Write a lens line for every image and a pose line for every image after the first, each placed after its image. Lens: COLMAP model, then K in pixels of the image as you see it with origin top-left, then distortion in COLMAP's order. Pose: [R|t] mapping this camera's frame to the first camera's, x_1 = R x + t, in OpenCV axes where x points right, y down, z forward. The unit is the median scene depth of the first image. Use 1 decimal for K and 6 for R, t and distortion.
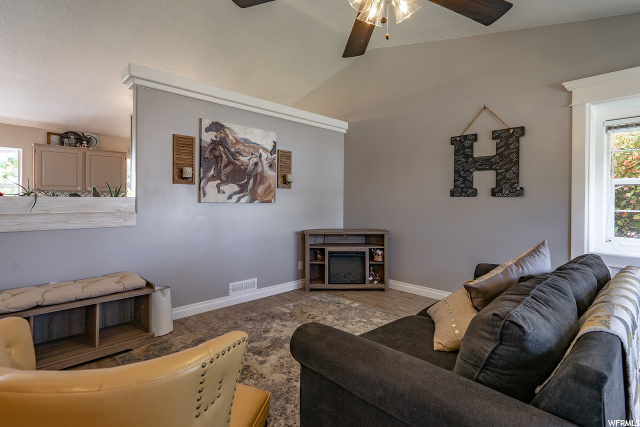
lens RADIAL K [[256.9, 0, 319.8], [0, 256.9, 201.0], [0, 0, 1]] dist [0.002168, 0.000343]
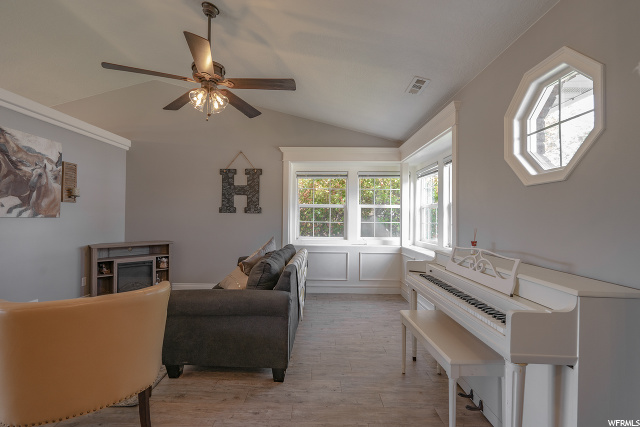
lens RADIAL K [[293.7, 0, 308.6], [0, 293.7, 214.1], [0, 0, 1]] dist [0.000223, 0.000077]
pose [[0.648762, 0.007314, 0.760957, -0.392931], [-0.003396, 0.999972, -0.006716, -0.000418], [-0.760984, 0.001773, 0.648768, -0.391597]]
